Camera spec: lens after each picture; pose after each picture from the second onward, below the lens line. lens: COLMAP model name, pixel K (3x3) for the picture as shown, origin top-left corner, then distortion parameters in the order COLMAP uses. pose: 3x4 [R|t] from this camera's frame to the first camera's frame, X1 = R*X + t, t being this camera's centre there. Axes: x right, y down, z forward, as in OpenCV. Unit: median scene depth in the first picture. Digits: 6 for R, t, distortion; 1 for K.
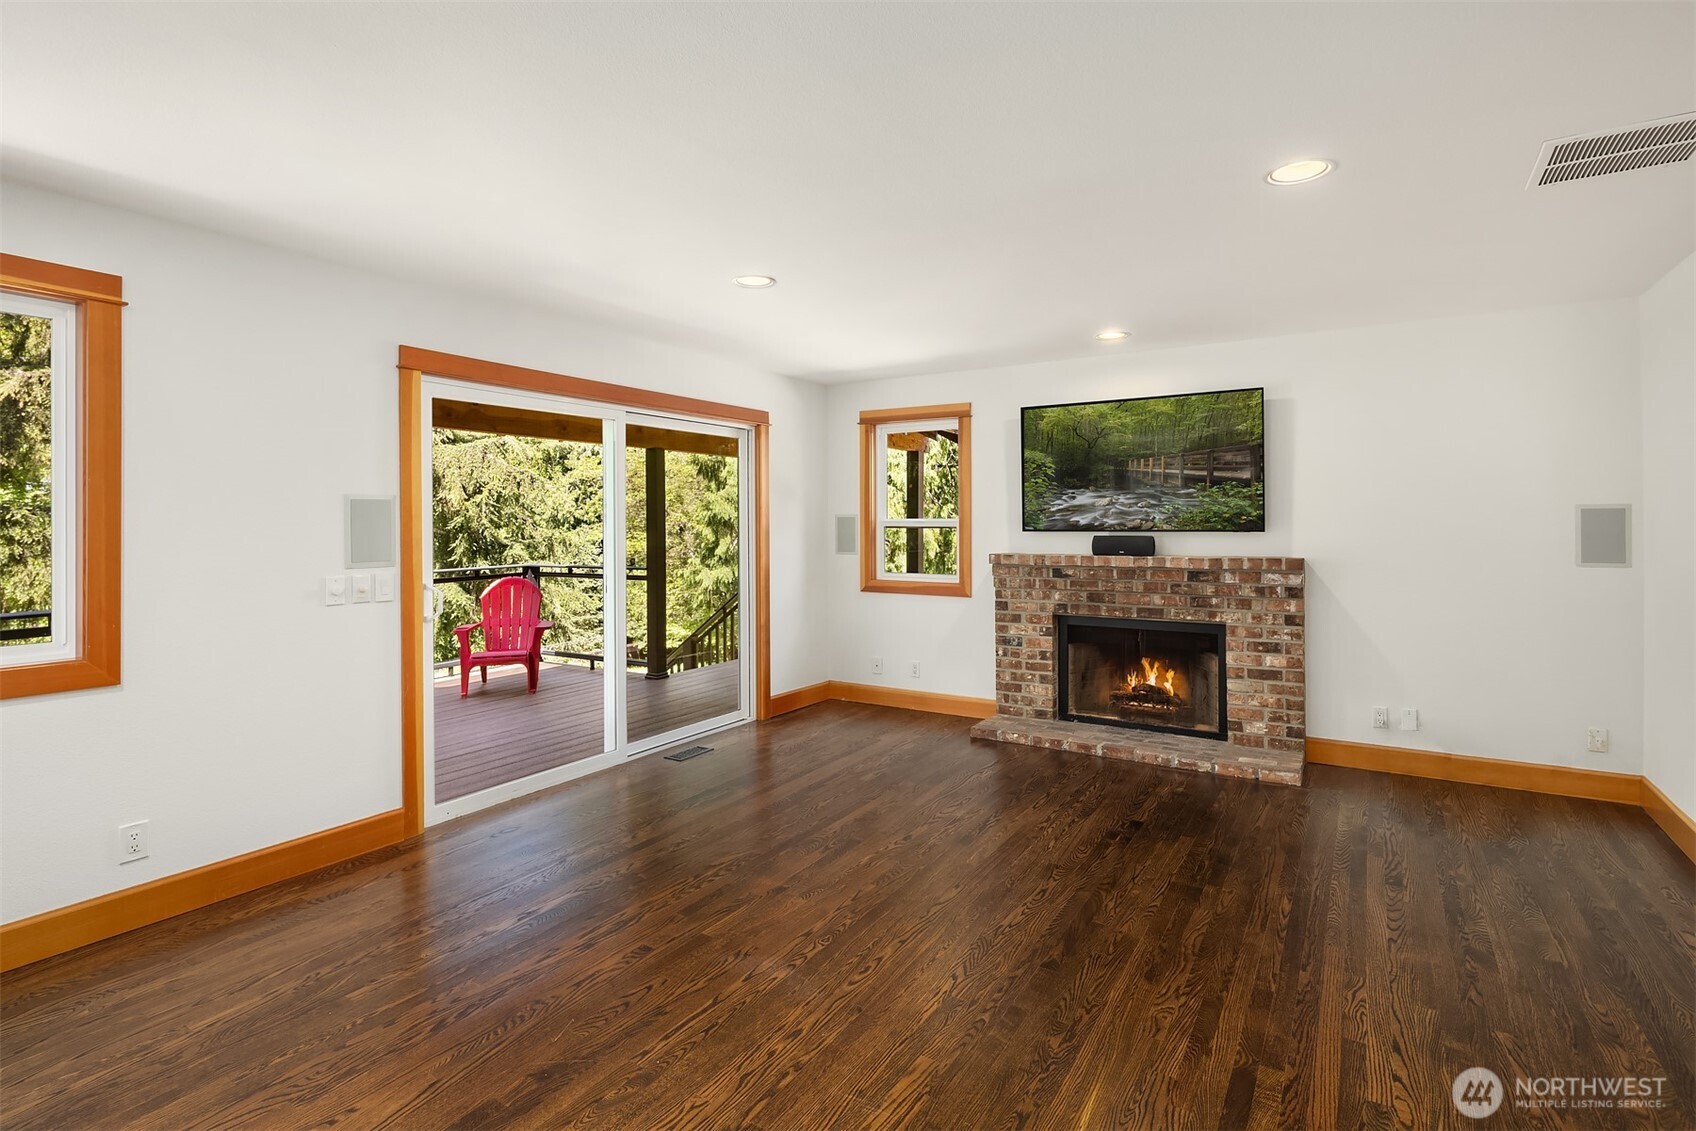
lens RADIAL K [[811.8, 0, 847.5], [0, 811.8, 527.1], [0, 0, 1]] dist [-0.000799, -0.000064]
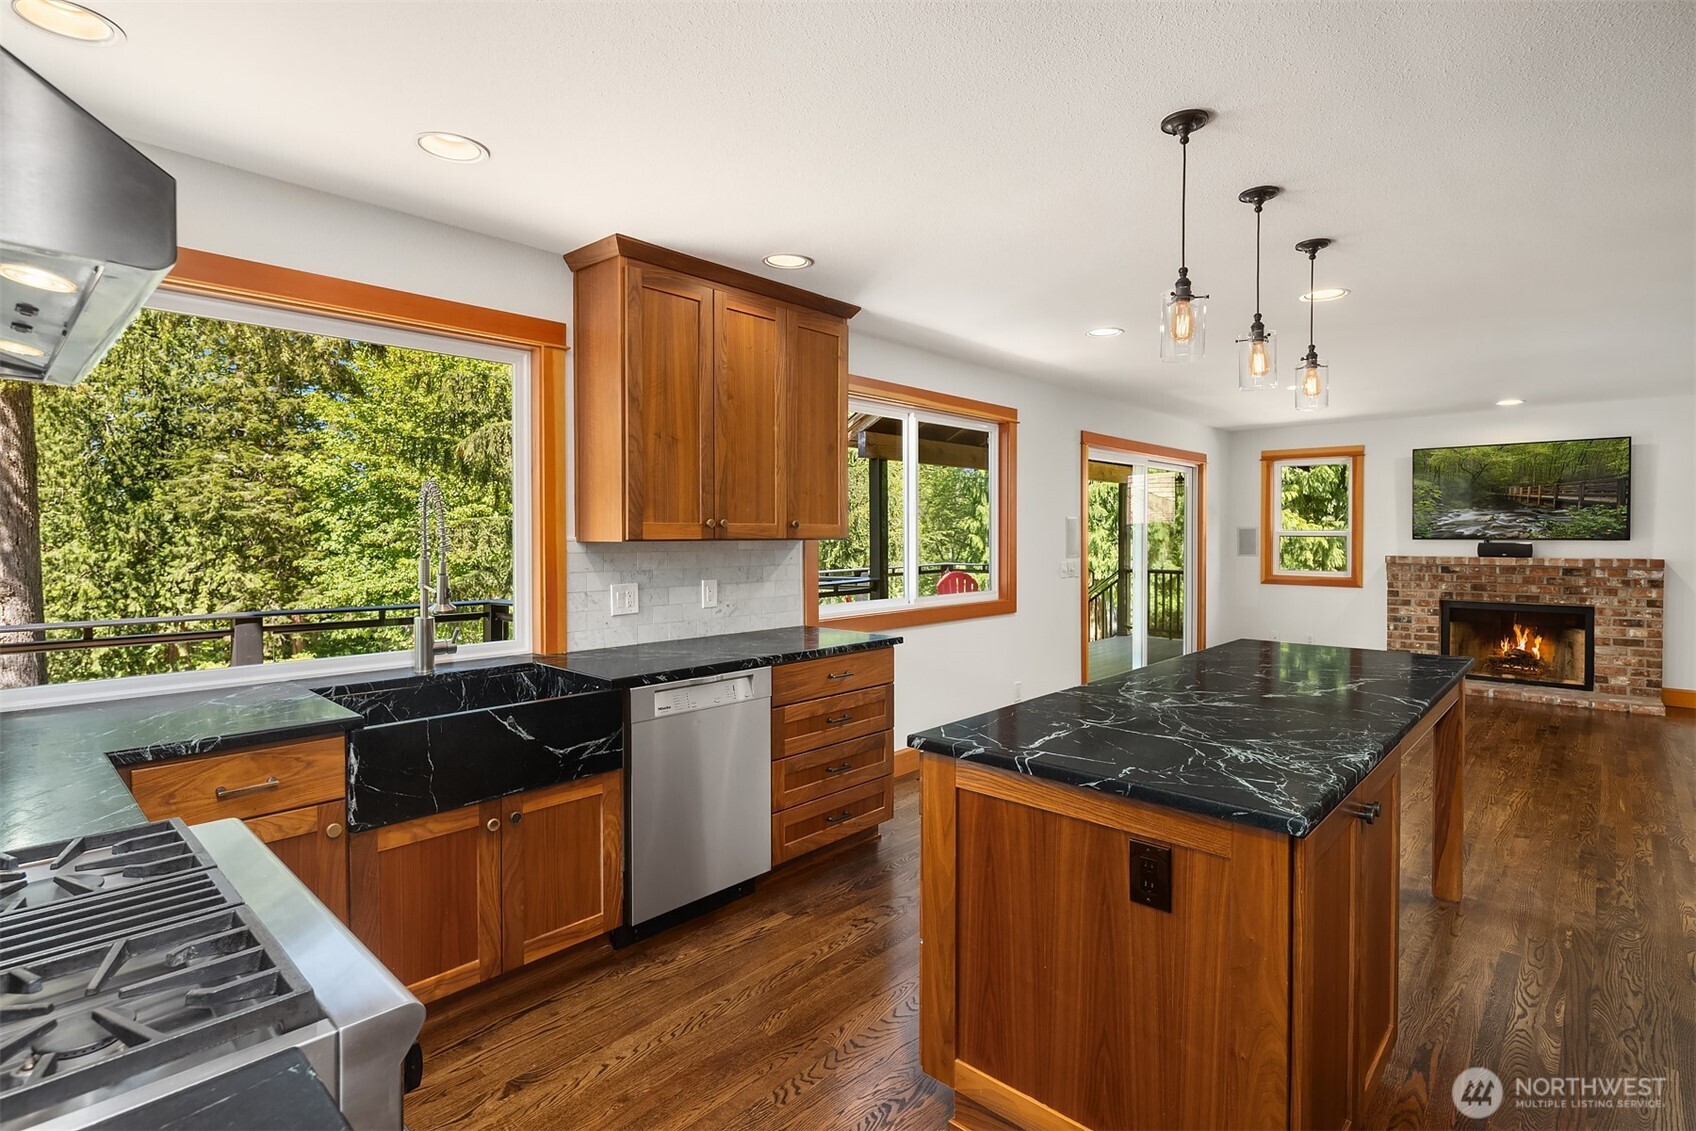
lens RADIAL K [[822.8, 0, 847.5], [0, 822.8, 550.1], [0, 0, 1]] dist [0.002200, -0.000042]
pose [[0.983667, 0.007087, -0.179858, -0.544110], [-0.004075, 0.999845, 0.017110, 0.003525], [0.179951, -0.016098, 0.983544, -0.624688]]
